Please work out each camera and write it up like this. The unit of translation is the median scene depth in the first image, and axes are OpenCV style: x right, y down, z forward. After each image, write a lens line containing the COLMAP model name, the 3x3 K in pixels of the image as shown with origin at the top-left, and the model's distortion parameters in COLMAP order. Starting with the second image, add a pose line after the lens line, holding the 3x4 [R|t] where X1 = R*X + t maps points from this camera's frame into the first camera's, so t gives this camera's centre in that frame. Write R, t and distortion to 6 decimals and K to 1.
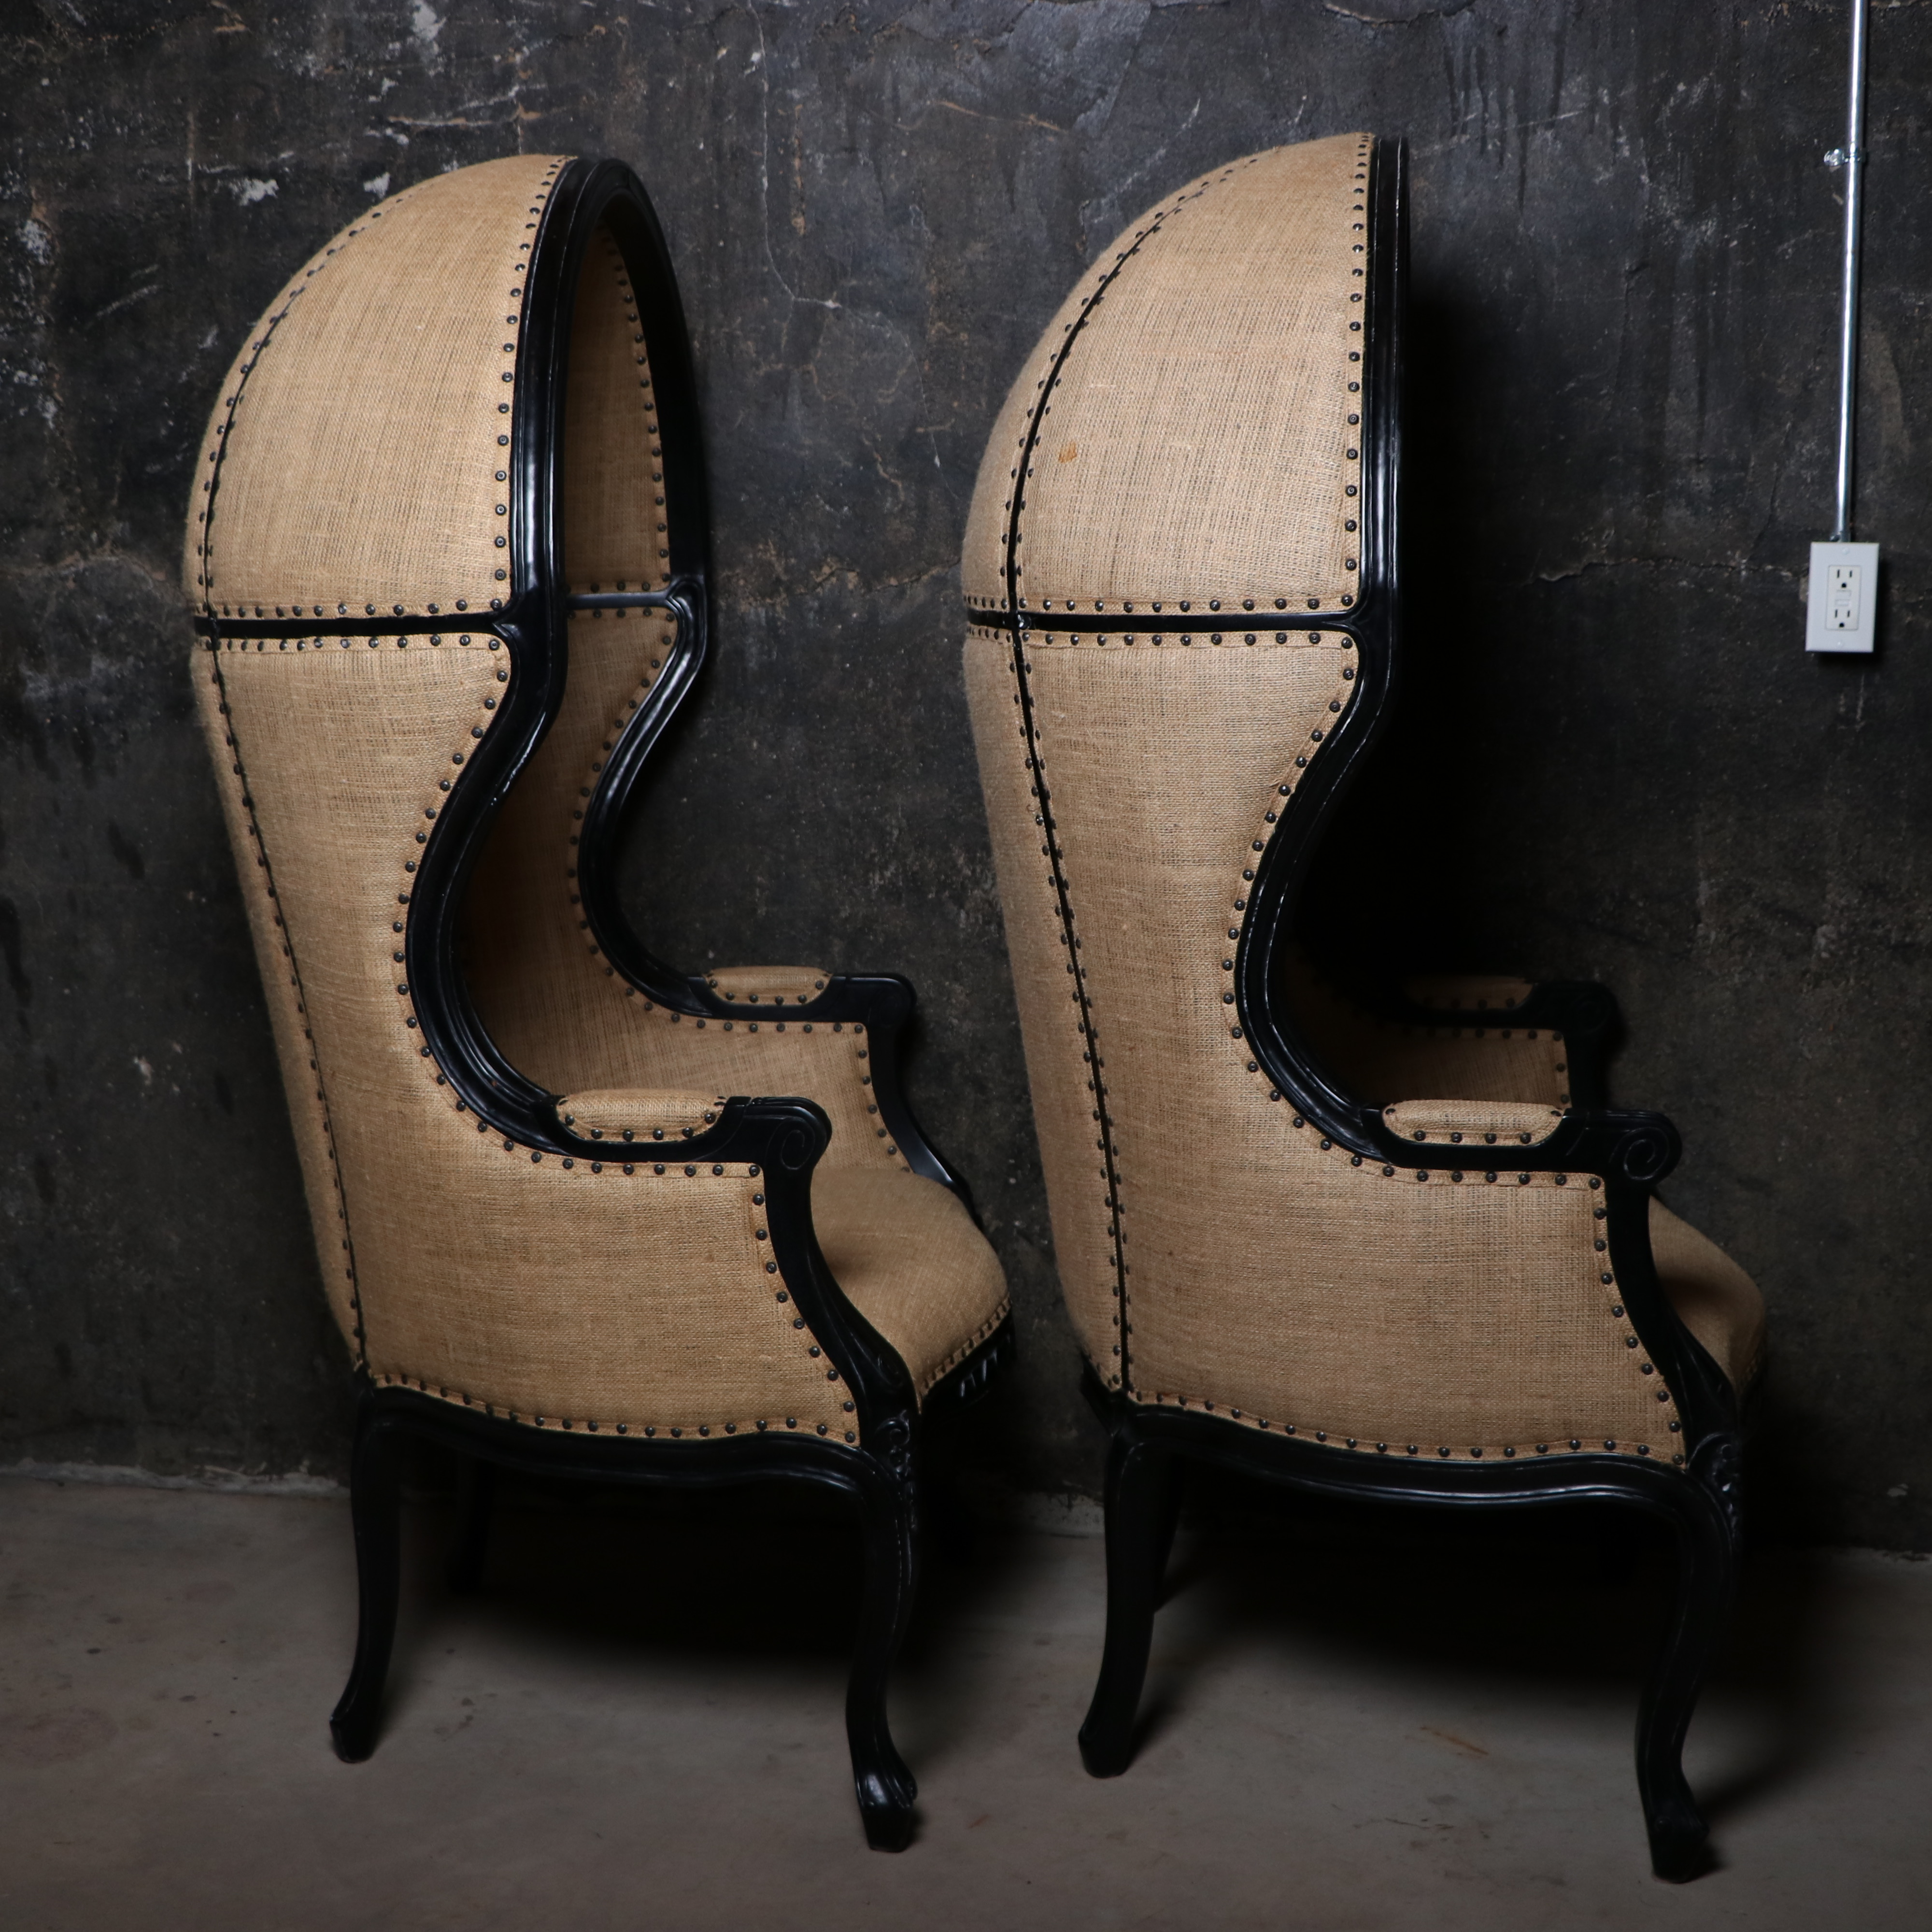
lens RADIAL K [[2962.9, 0, 971.3], [0, 2962.9, 962.5], [0, 0, 1]] dist [-0.088196, 0.000000]
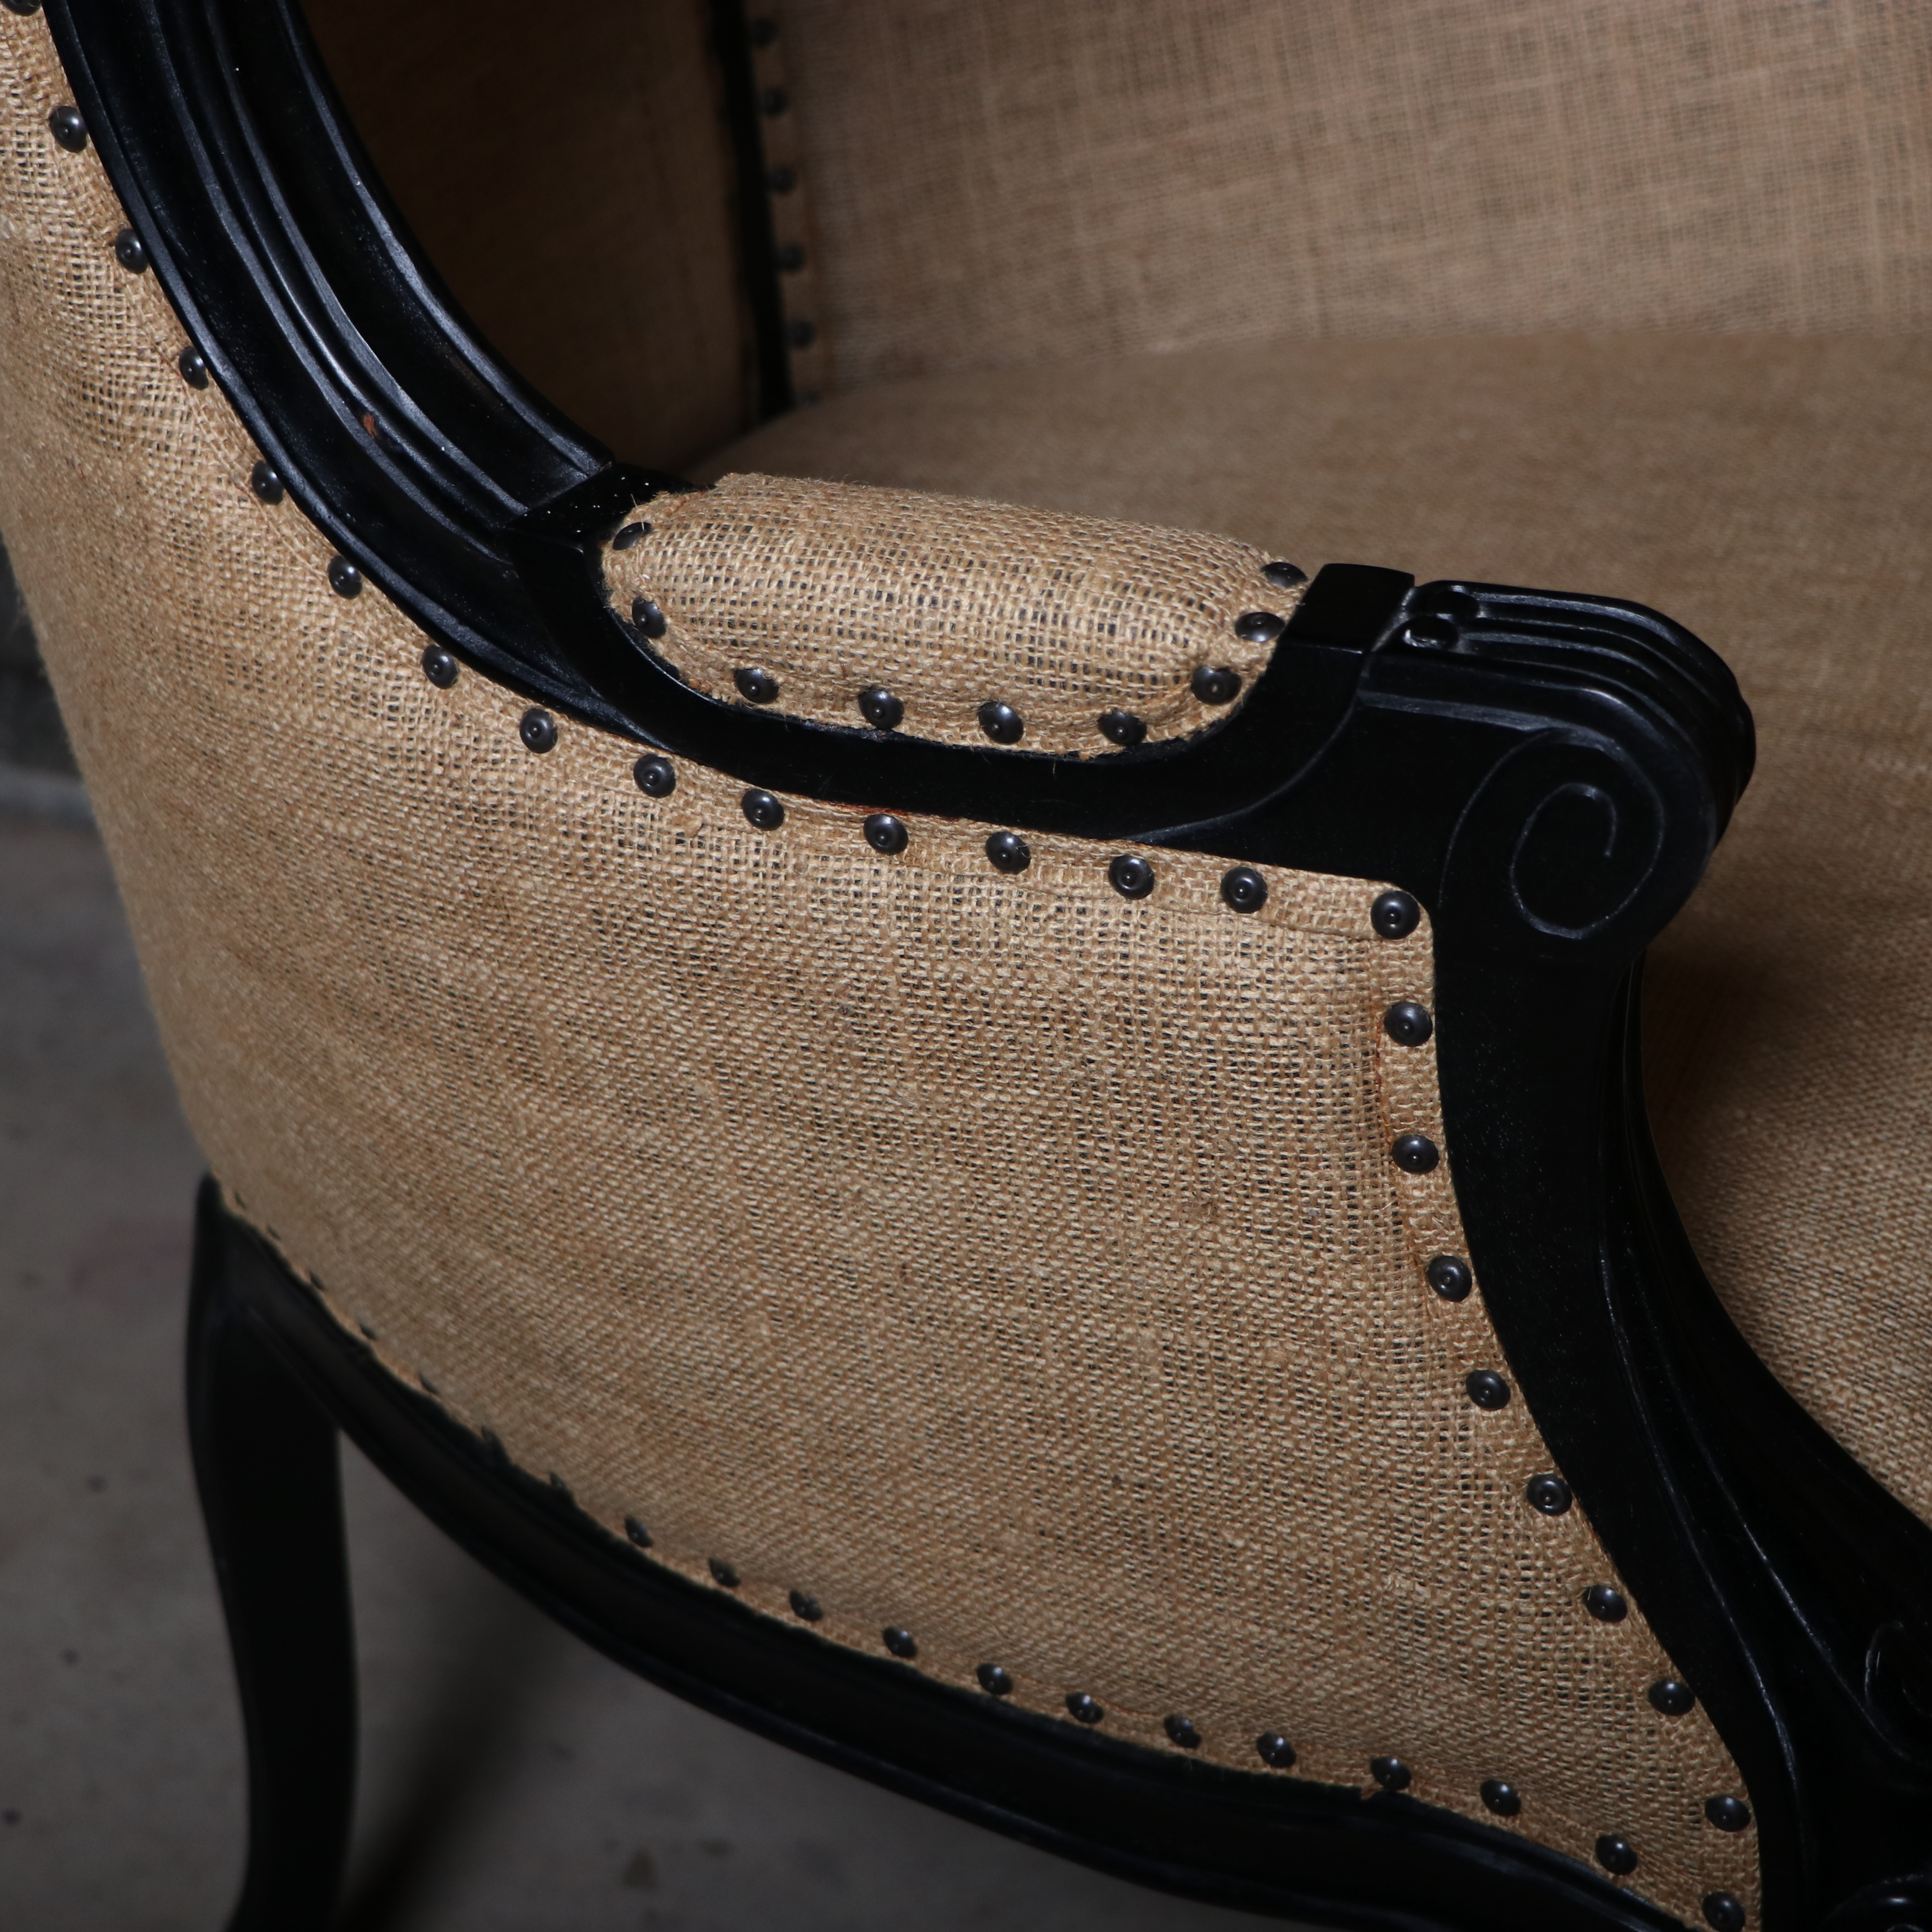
lens RADIAL K [[4389.1, 0, 969.3], [0, 4389.1, 967.8], [0, 0, 1]] dist [0.055572, 0.000000]
pose [[0.961631, 0.119192, -0.247103, -0.021436], [-0.019409, 0.927993, 0.372091, -0.057781], [0.273660, -0.353018, 0.894700, 0.737535]]
